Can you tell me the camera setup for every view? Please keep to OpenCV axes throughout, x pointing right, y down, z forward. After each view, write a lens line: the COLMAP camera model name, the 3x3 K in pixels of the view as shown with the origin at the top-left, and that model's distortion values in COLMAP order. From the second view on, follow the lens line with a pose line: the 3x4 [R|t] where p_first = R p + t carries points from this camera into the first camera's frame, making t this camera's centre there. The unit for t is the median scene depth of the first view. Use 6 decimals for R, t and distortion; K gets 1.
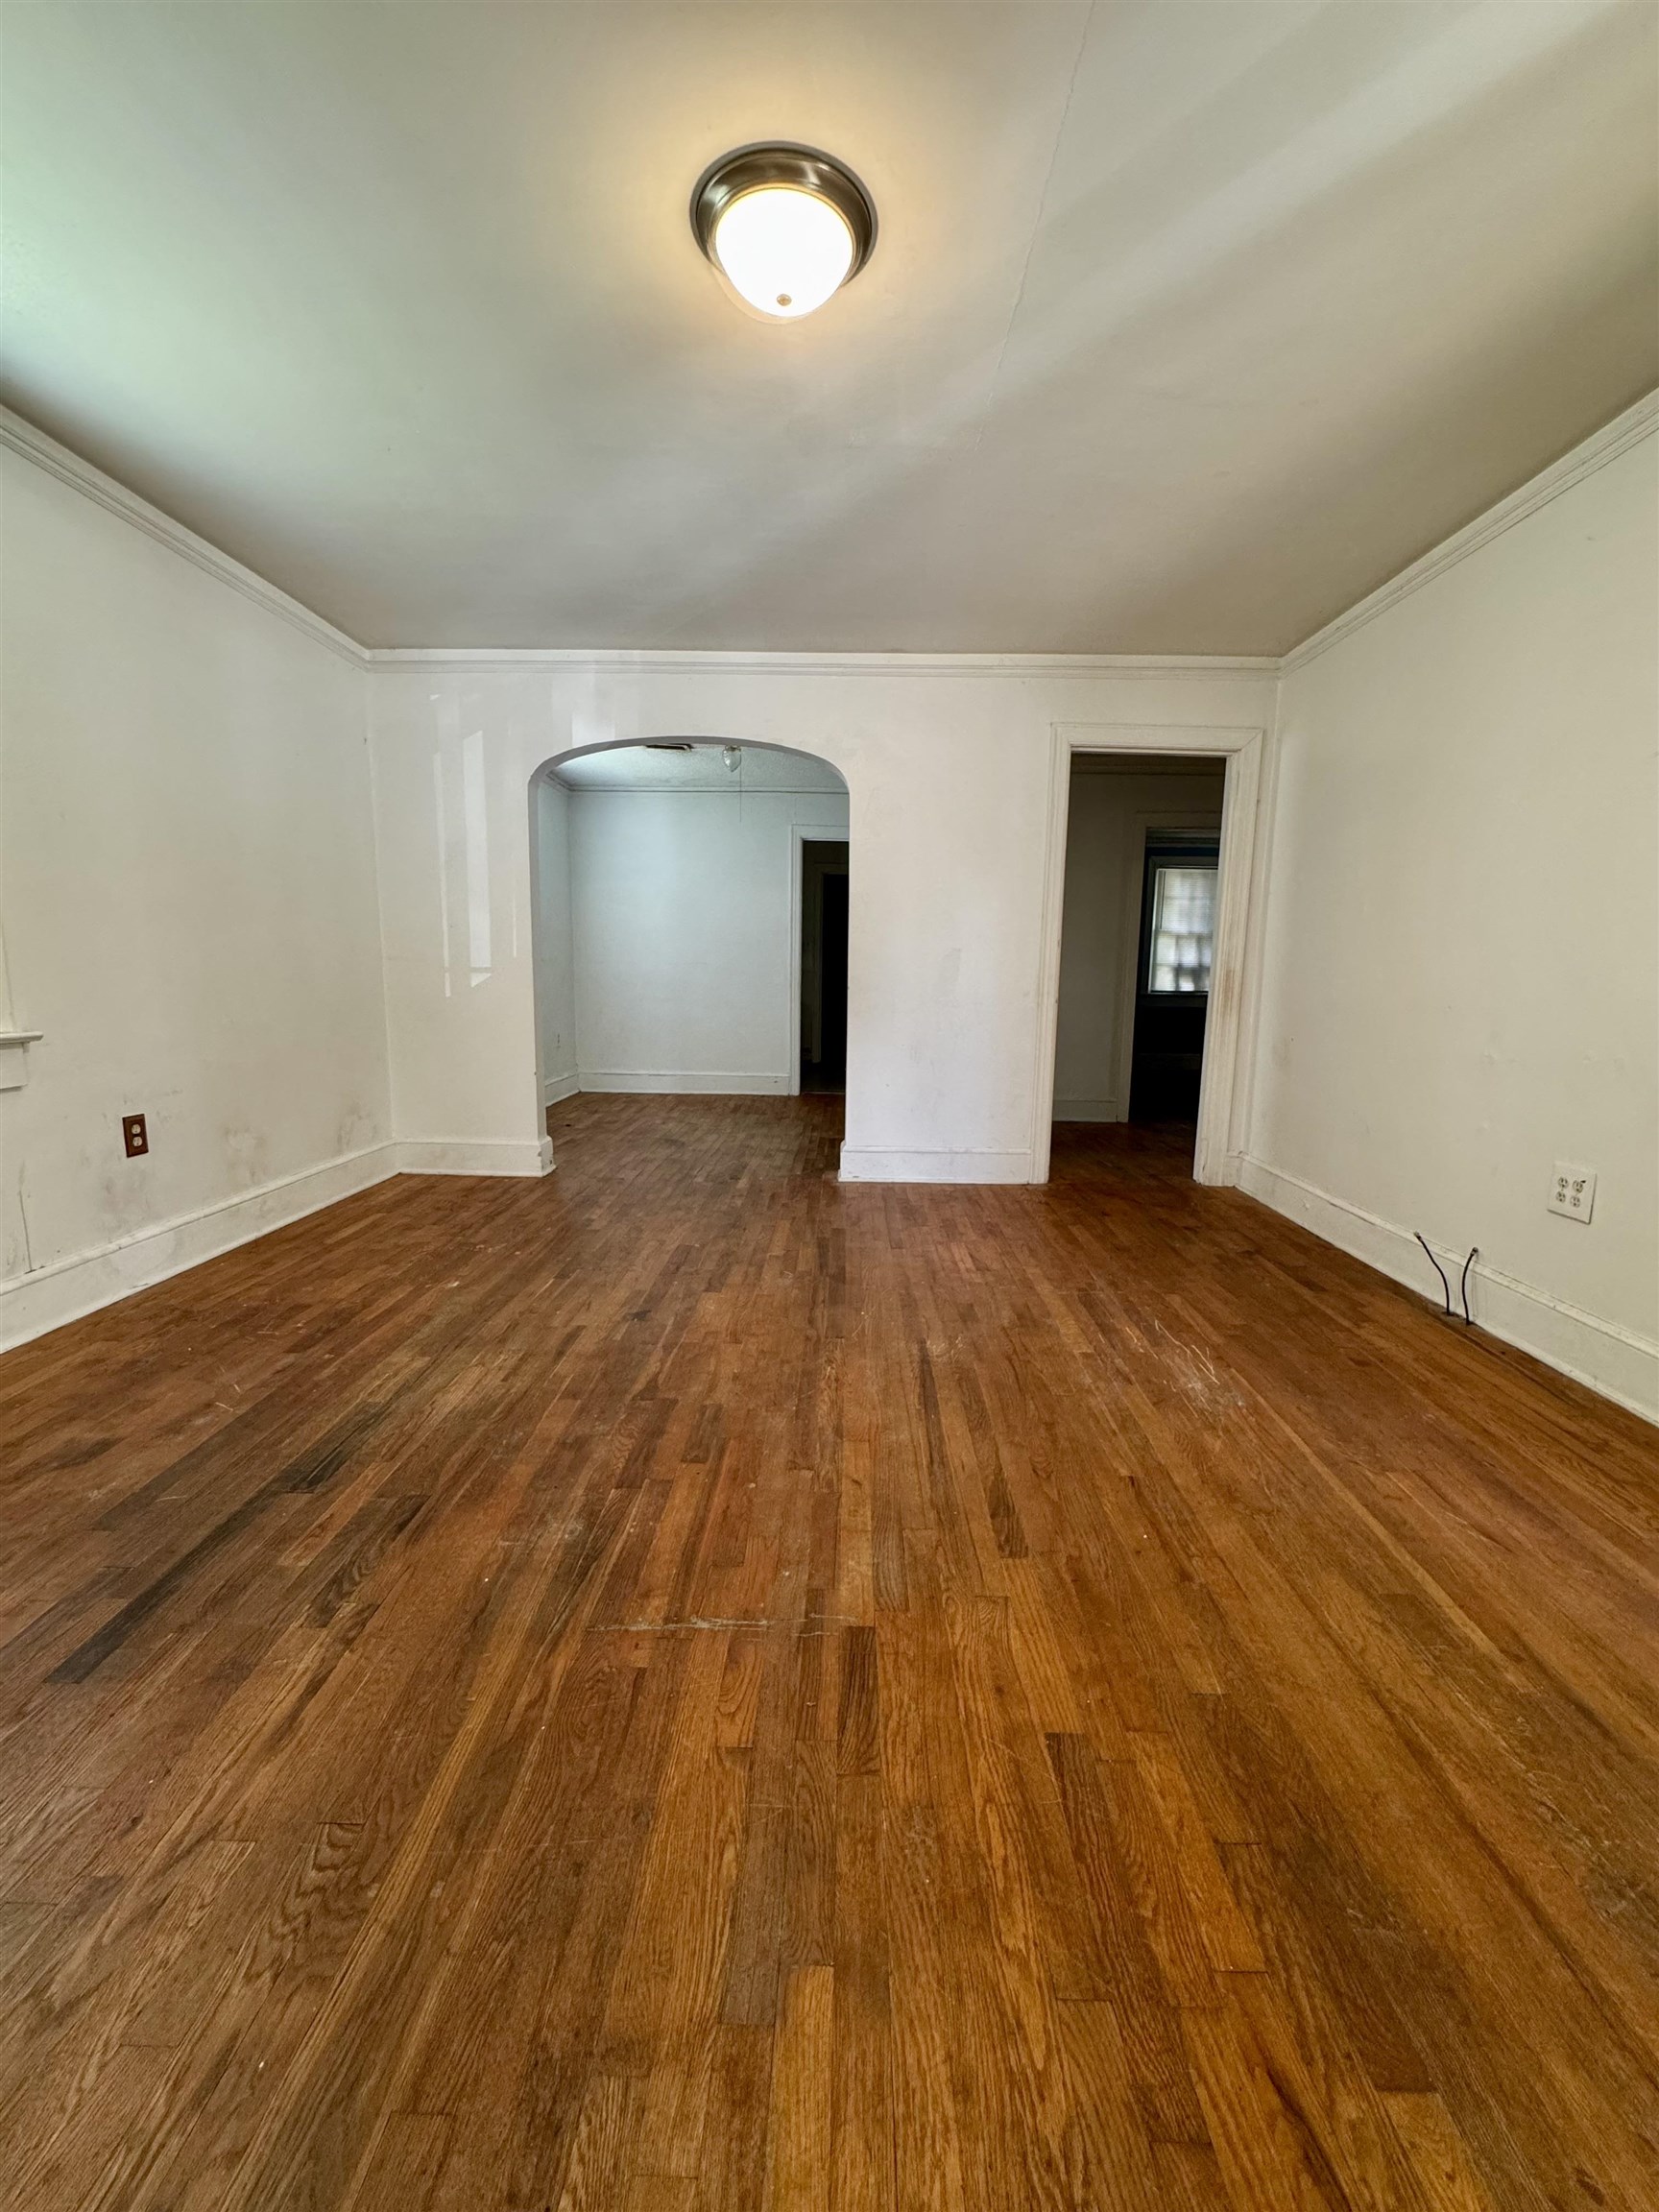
lens RADIAL K [[890.7, 0, 836.1], [0, 890.7, 1085.7], [0, 0, 1]] dist [-0.005871, 0.001096]
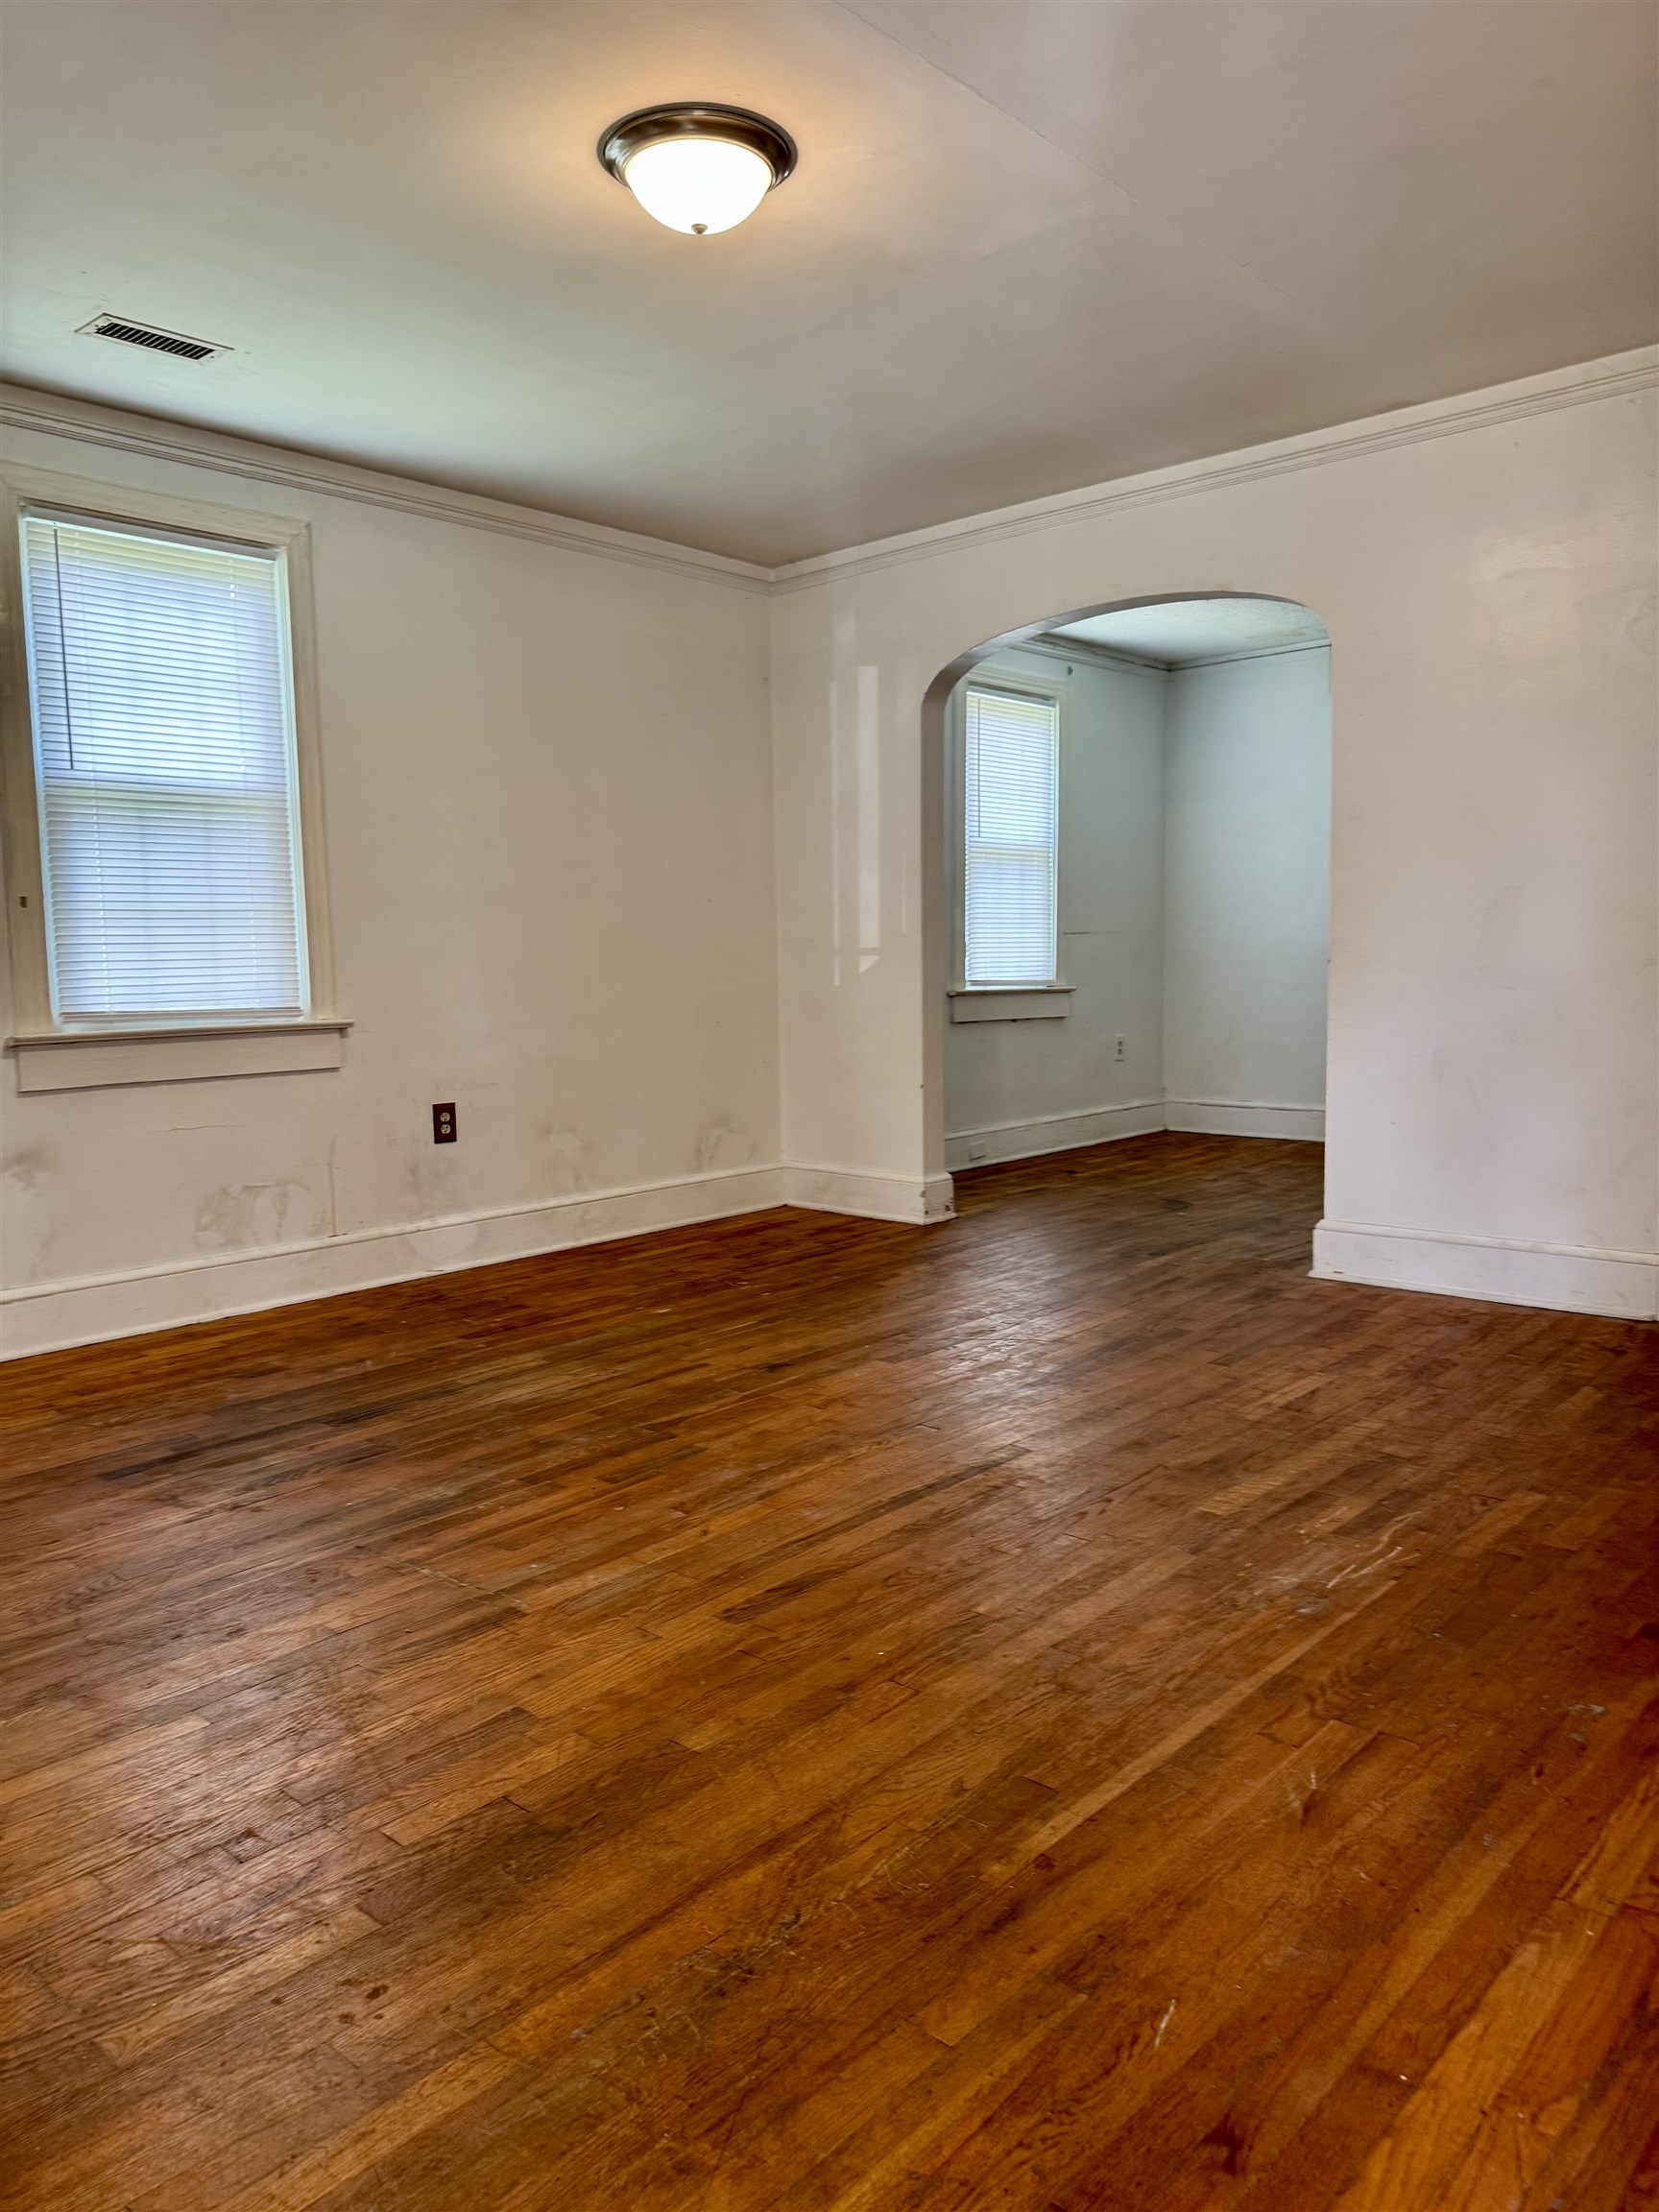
lens RADIAL K [[1531.1, 0, 828.8], [0, 1531.1, 1097.2], [0, 0, 1]] dist [0.043126, -0.045570]
pose [[0.757998, 0.036648, -0.651227, 0.817900], [-0.055654, 0.998413, -0.008594, 0.020138], [0.649879, 0.042757, 0.758834, -0.060925]]
